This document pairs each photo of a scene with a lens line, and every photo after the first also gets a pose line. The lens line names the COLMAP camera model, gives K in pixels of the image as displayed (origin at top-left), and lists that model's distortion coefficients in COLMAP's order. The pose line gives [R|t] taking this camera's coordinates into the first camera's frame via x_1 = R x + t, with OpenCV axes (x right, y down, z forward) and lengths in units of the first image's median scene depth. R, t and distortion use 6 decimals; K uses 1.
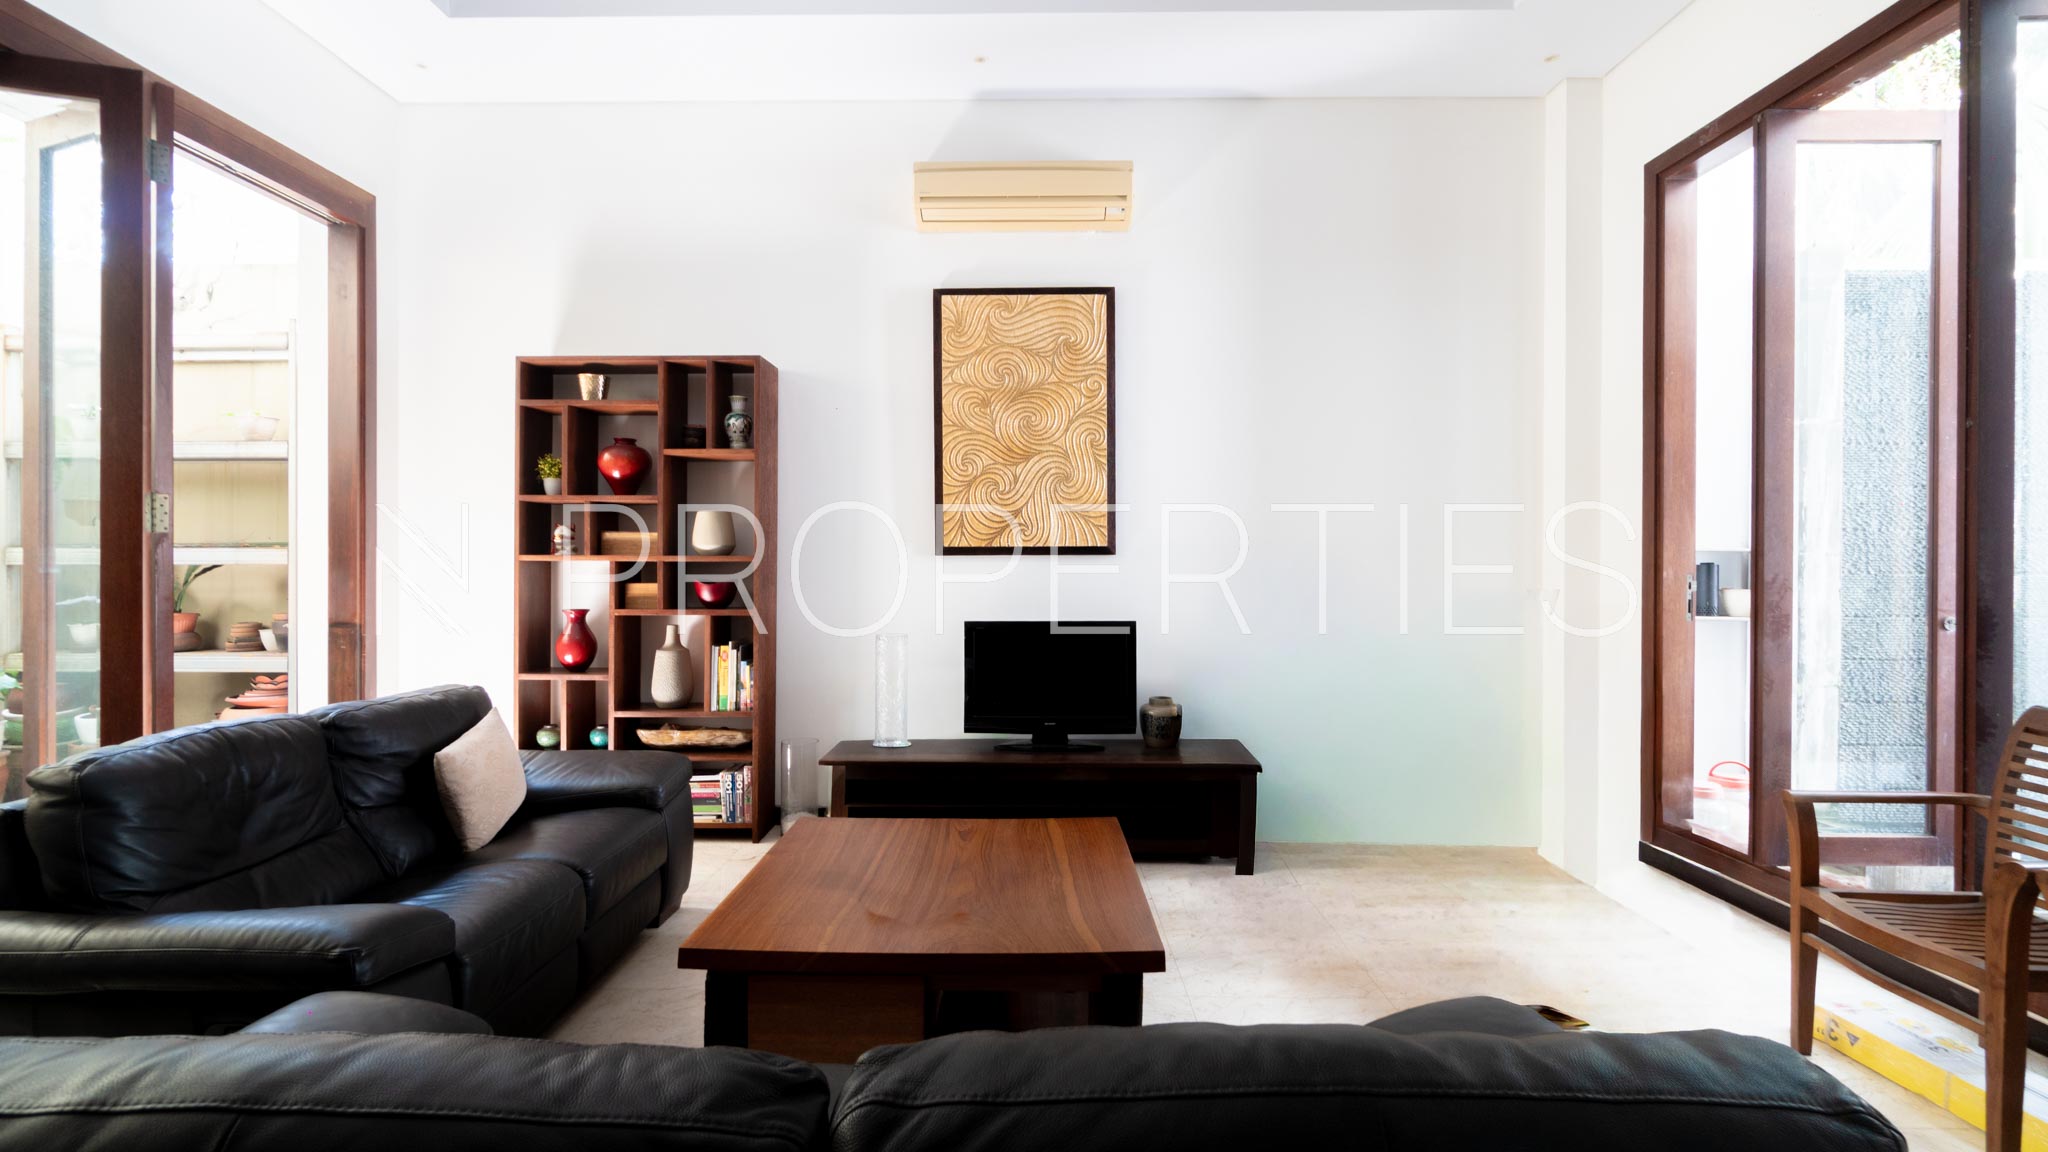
lens RADIAL K [[895.9, 0, 1024.0], [0, 895.9, 576.0], [0, 0, 1]] dist [-0.017330, -0.000268]
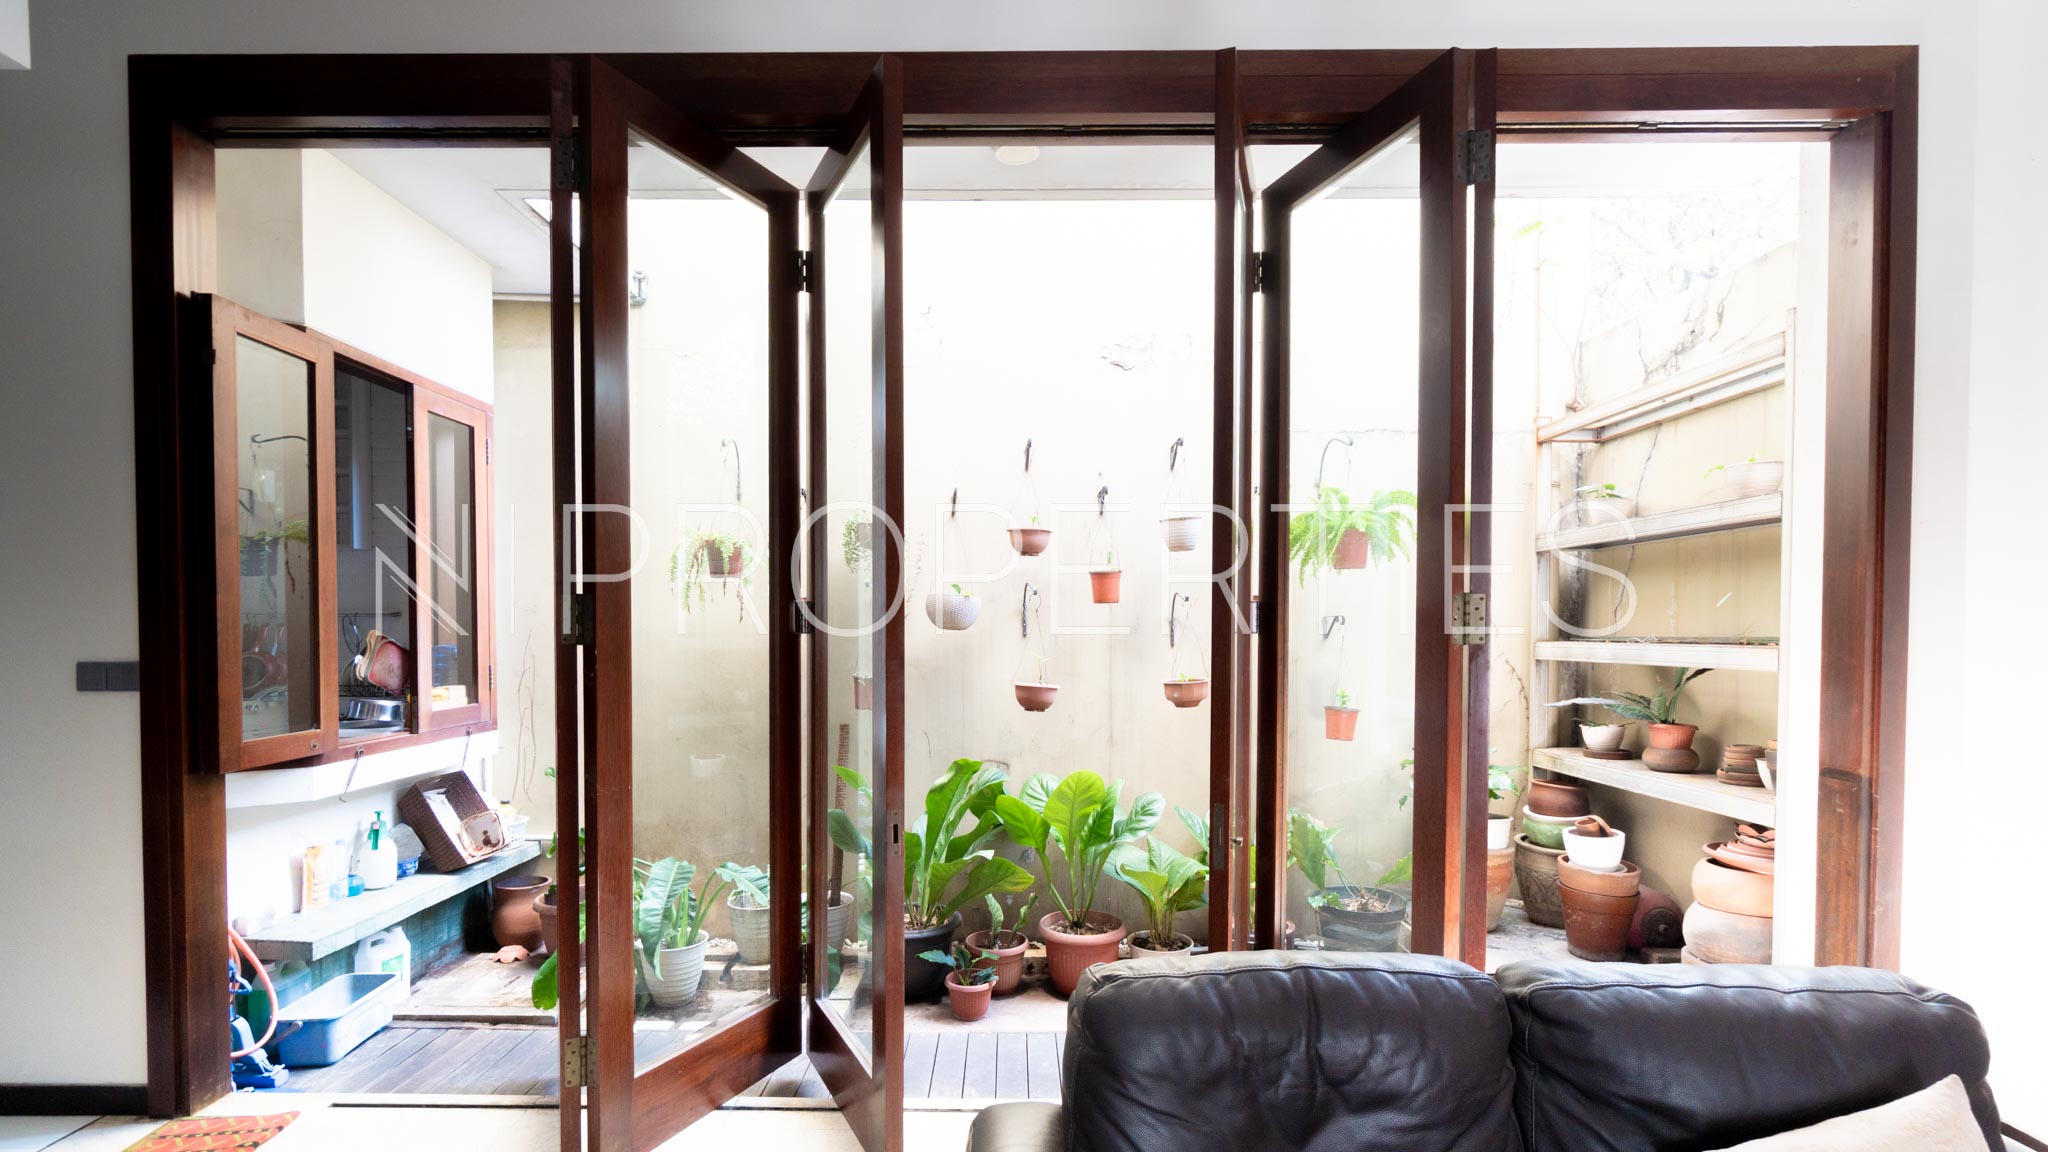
lens RADIAL K [[933.0, 0, 943.9], [0, 933.0, 658.6], [0, 0, 1]] dist [-0.000425, -0.000216]
pose [[0.004435, 0.021799, -0.999753, -0.117069], [-0.010898, 0.999704, 0.021750, -0.033833], [0.999931, 0.010799, 0.004672, 0.364820]]
